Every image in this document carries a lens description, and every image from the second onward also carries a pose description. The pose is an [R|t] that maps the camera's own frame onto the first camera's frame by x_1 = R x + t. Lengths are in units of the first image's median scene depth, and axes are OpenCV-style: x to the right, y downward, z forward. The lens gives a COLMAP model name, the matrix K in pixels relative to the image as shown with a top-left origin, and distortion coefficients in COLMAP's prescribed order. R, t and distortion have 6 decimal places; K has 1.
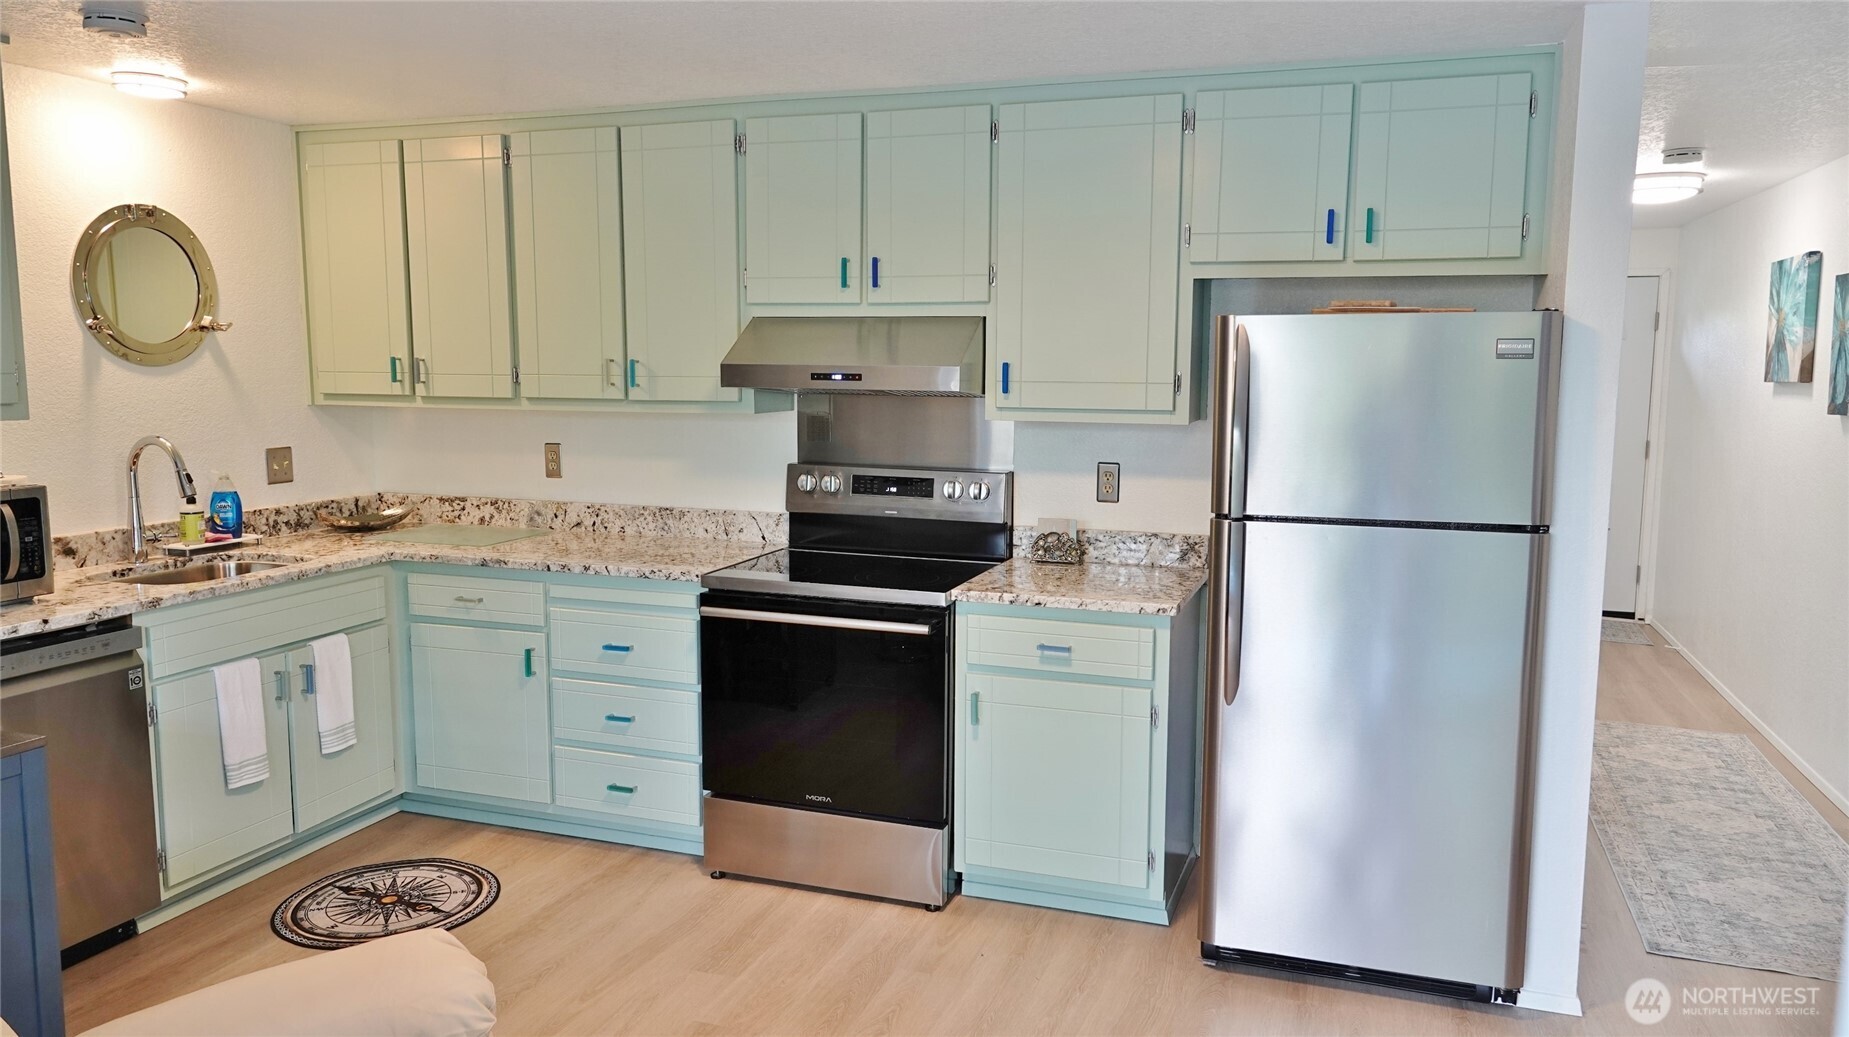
lens RADIAL K [[1298.2, 0, 931.6], [0, 1298.2, 513.4], [0, 0, 1]] dist [0.008329, 0.004483]
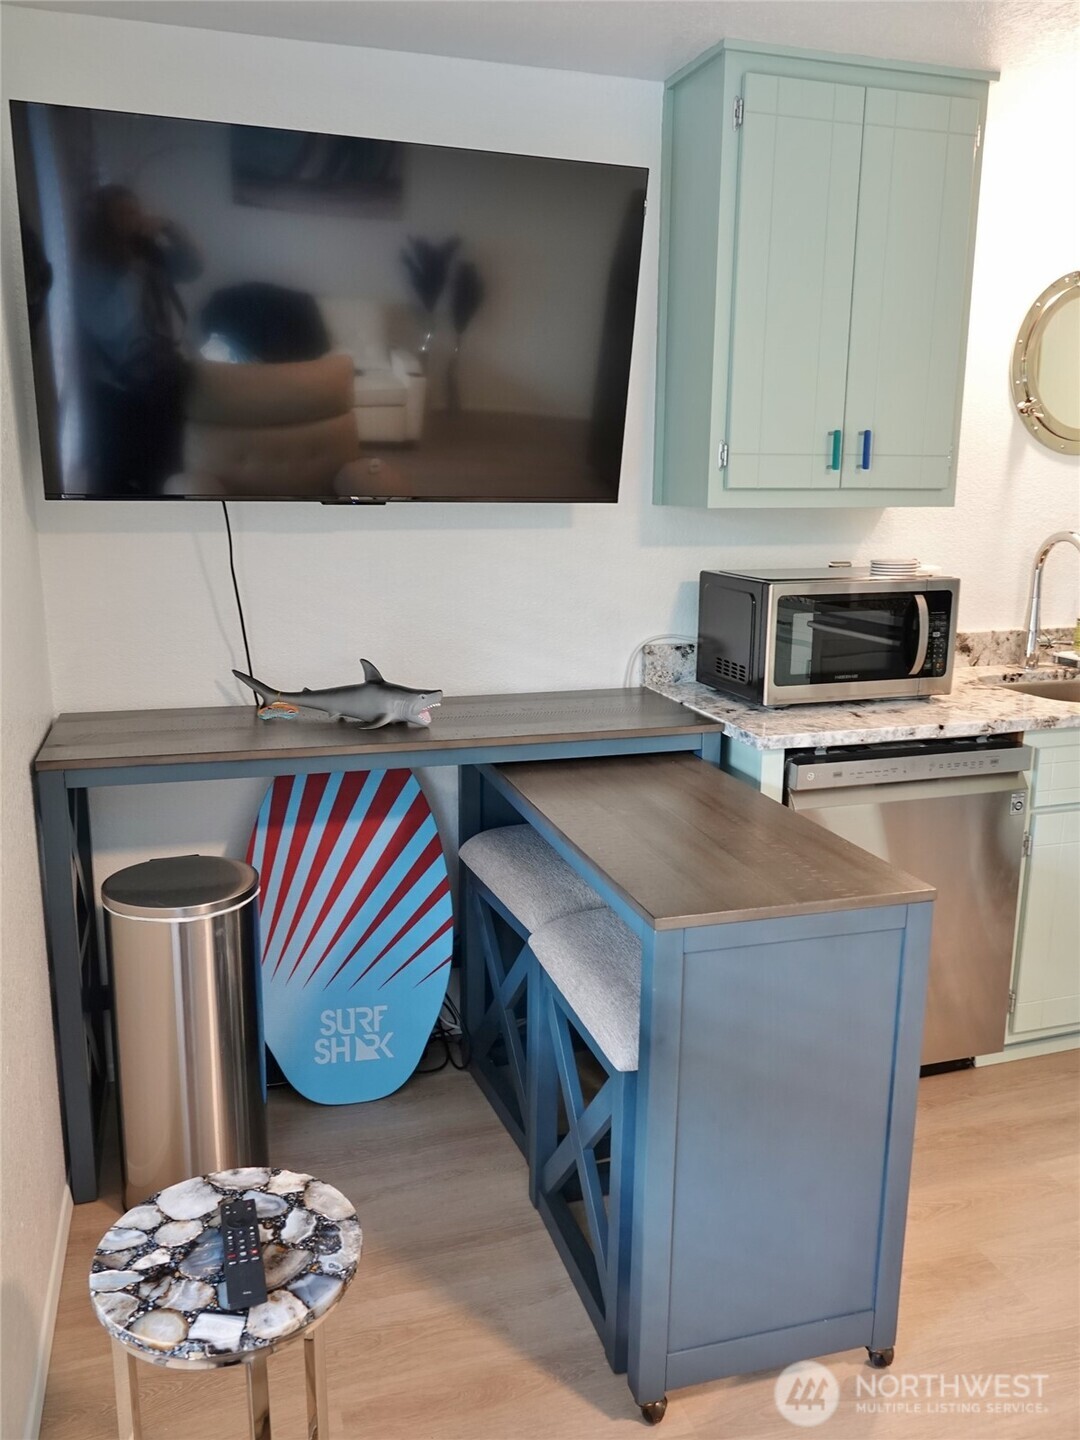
lens RADIAL K [[1132.8, 0, 531.2], [0, 1132.8, 709.1], [0, 0, 1]] dist [0.008698, 0.000691]
pose [[0.596396, 0.162903, -0.785986, -0.183068], [-0.098729, 0.986642, 0.129576, -0.003493], [0.796595, 0.000321, 0.604513, 0.233068]]
